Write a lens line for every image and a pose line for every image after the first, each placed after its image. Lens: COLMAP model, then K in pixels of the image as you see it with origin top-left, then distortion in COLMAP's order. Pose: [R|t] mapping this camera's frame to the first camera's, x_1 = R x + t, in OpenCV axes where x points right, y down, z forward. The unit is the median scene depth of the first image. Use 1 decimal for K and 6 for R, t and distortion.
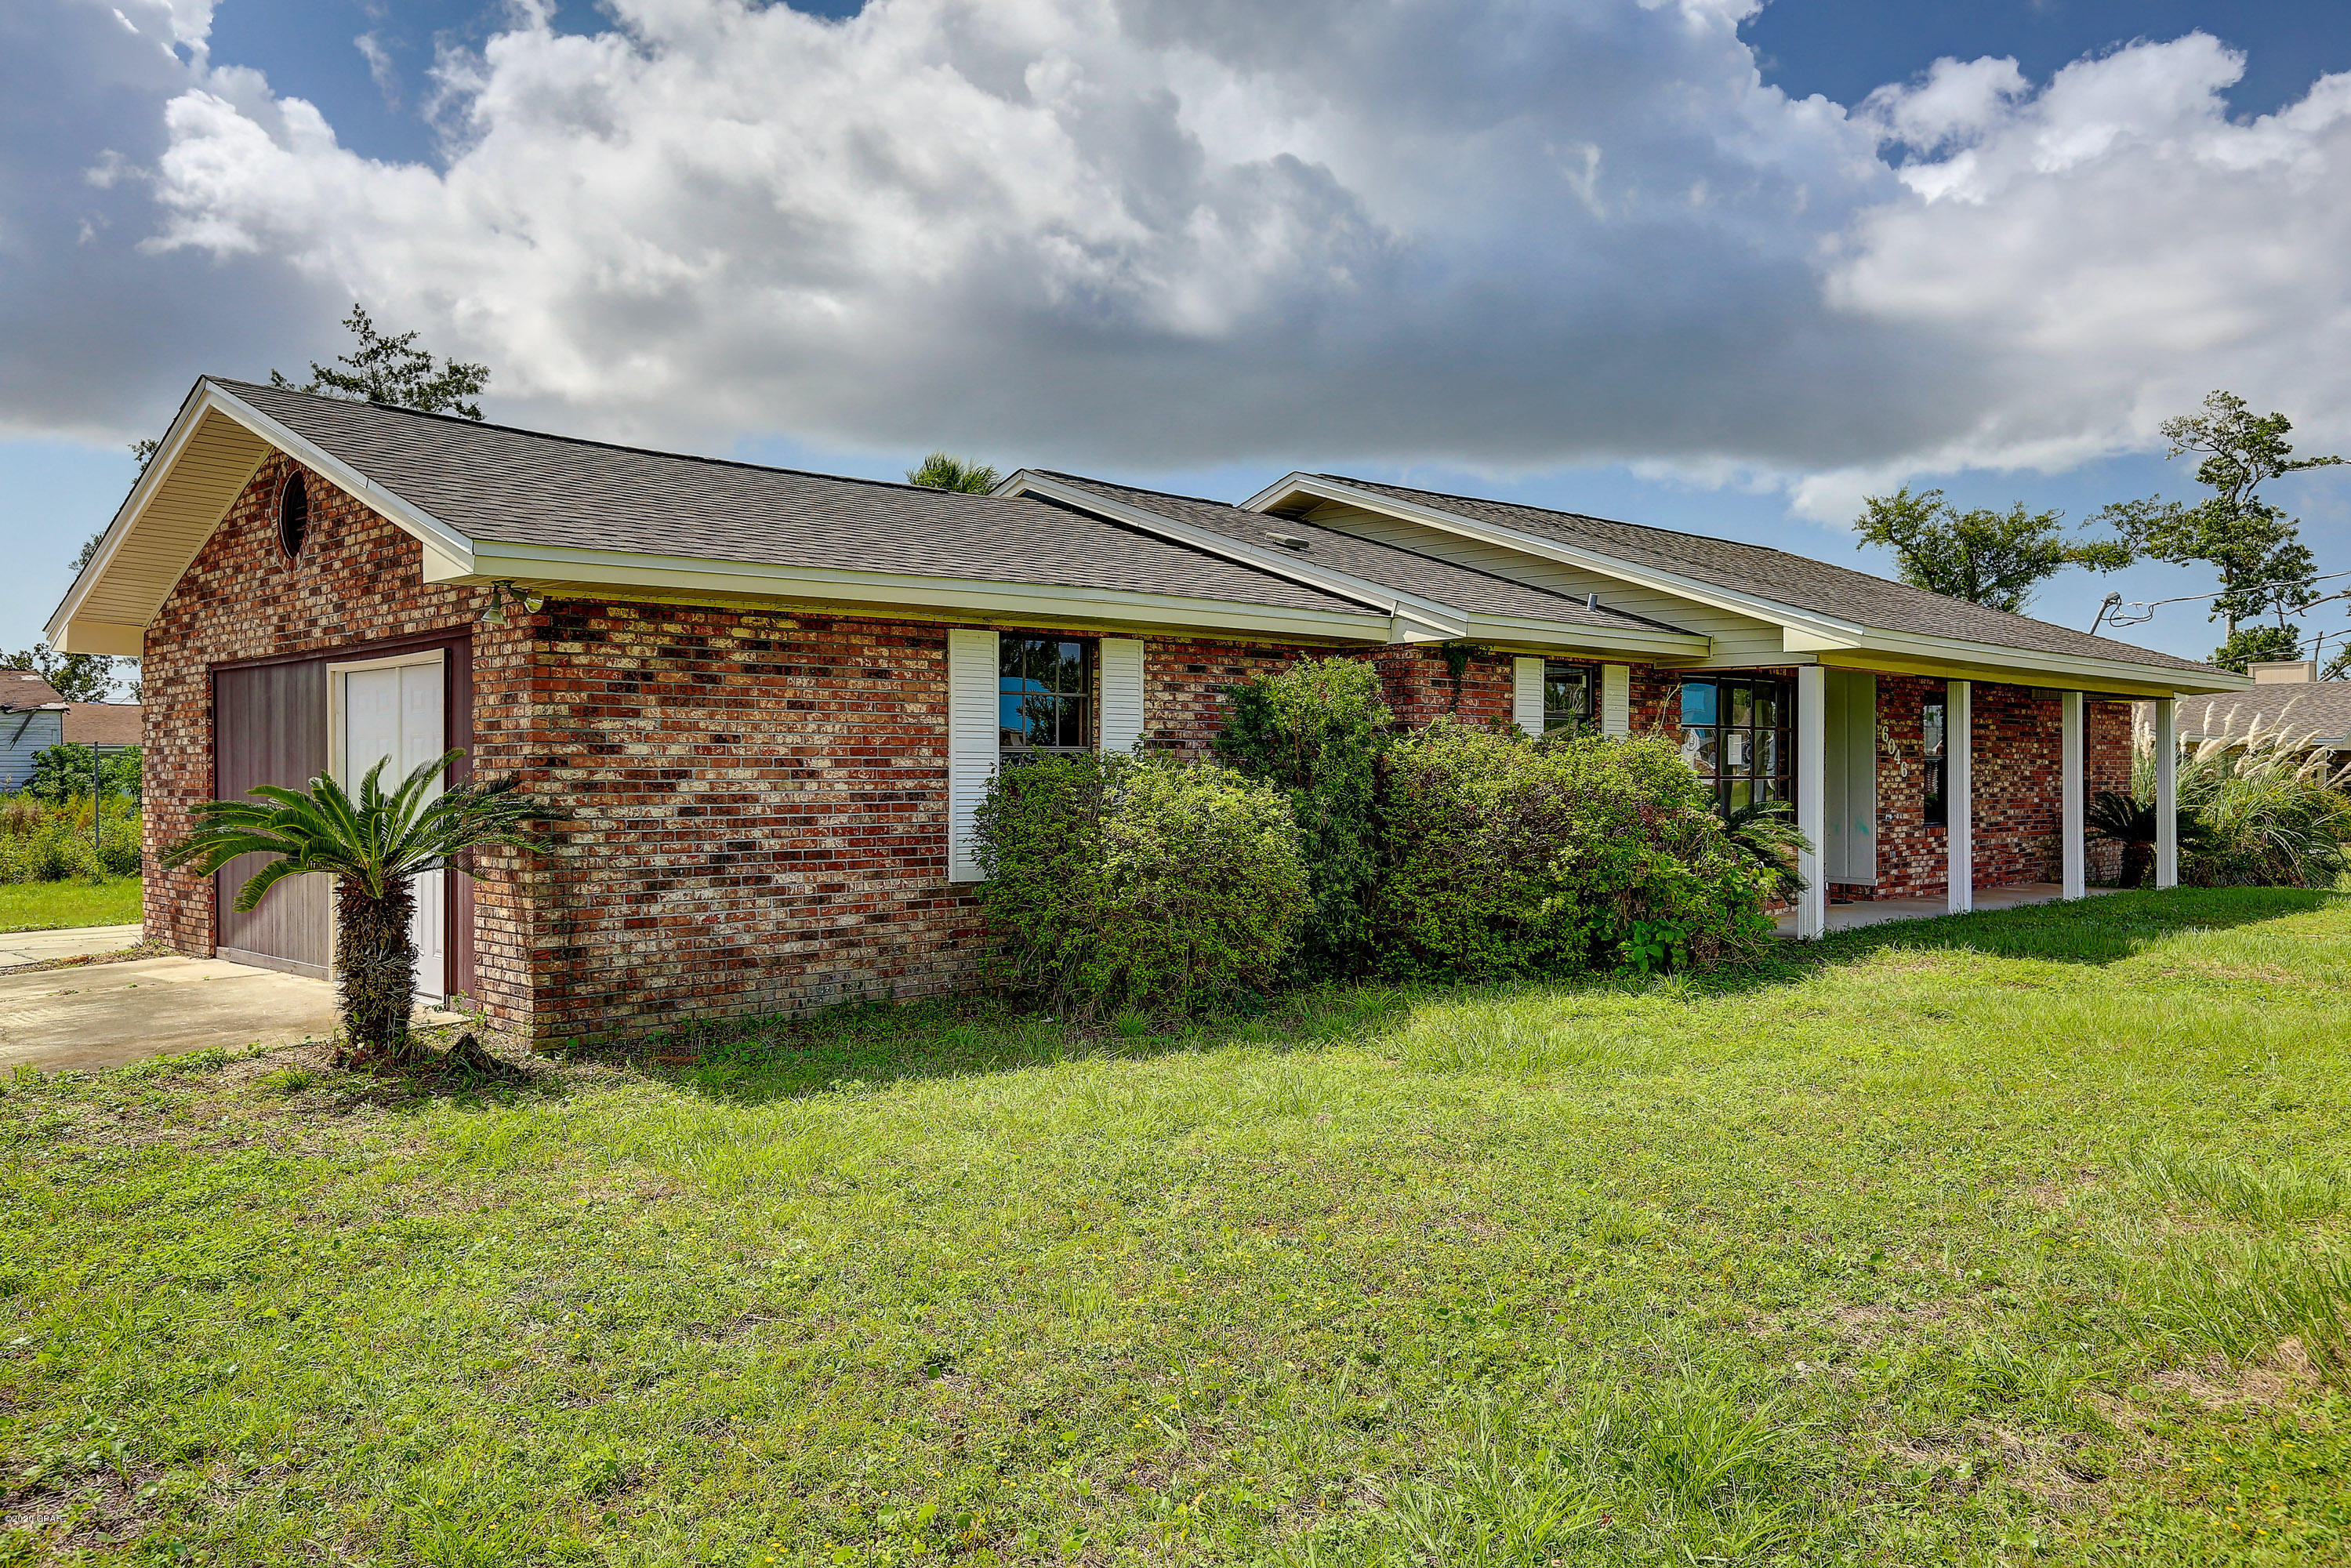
lens RADIAL K [[1660.1, 0, 1139.4], [0, 1660.1, 782.7], [0, 0, 1]] dist [-0.004392, 0.004980]
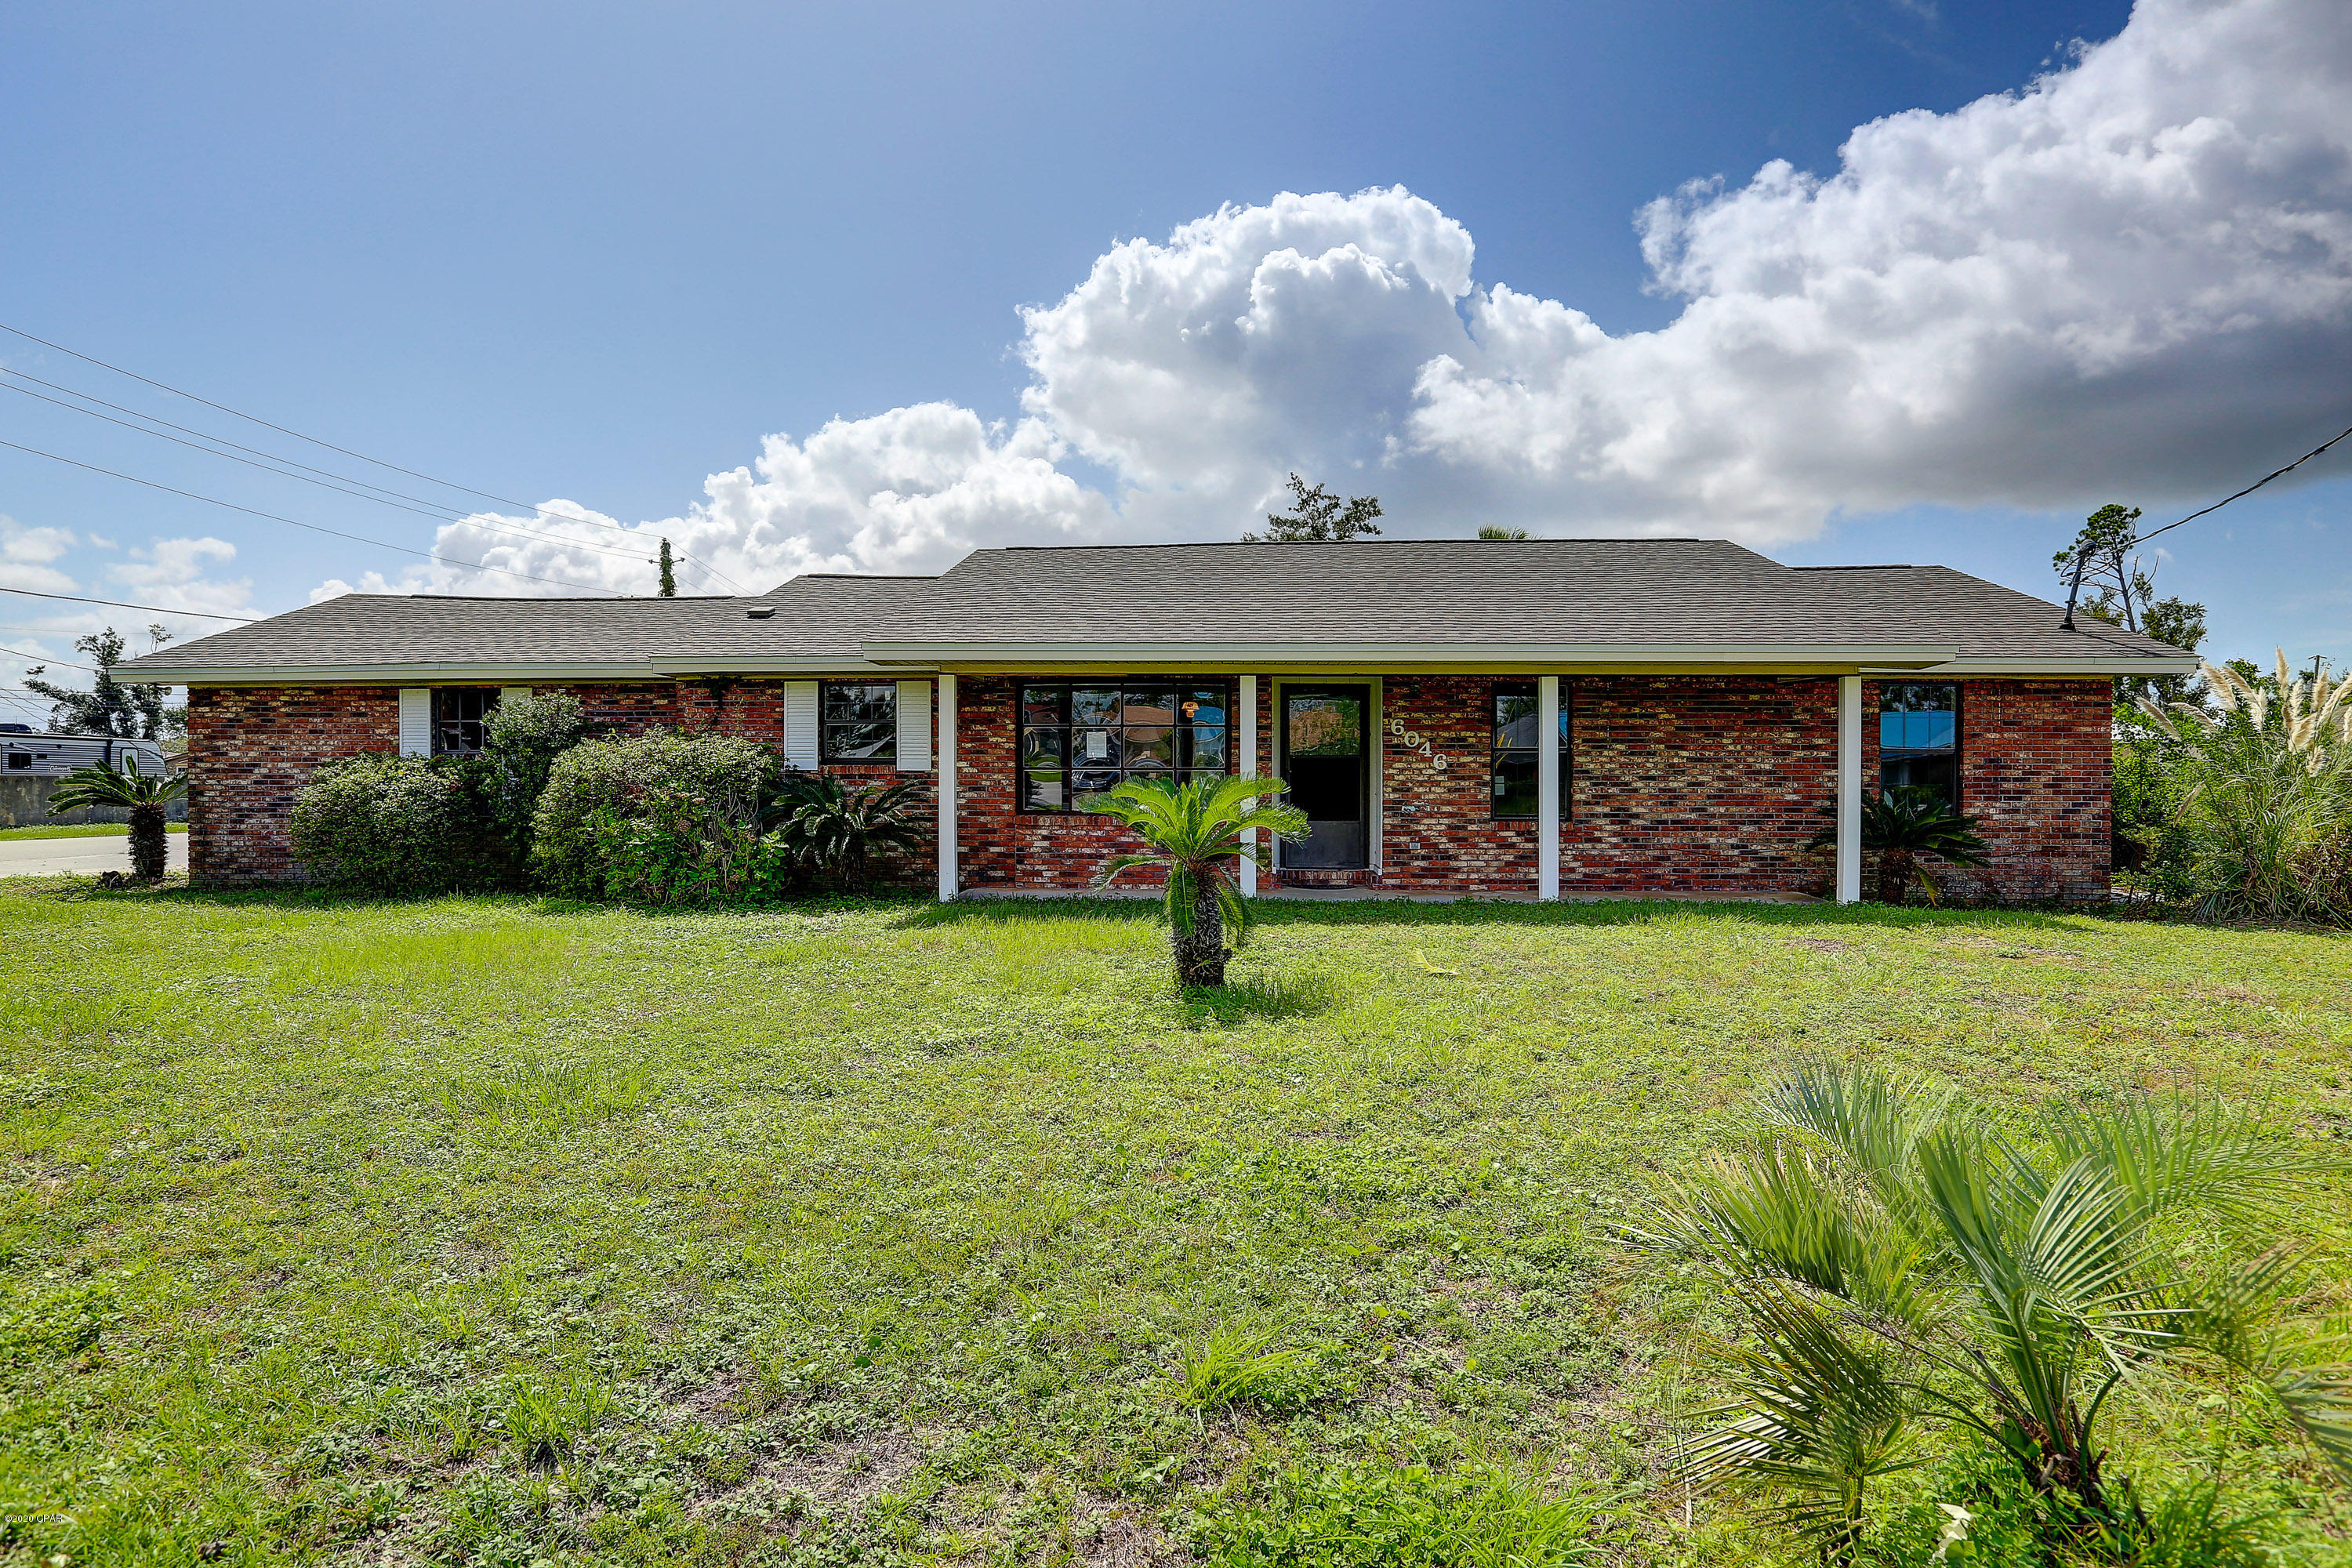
lens RADIAL K [[1229.1, 0, 1176.0], [0, 1229.1, 784.0], [0, 0, 1]] dist [-0.002698, 0.001204]
pose [[0.709536, 0.005499, -0.704648, 1.556749], [-0.005723, 0.999982, 0.002041, 0.008506], [0.704646, 0.002585, 0.709555, 0.645745]]
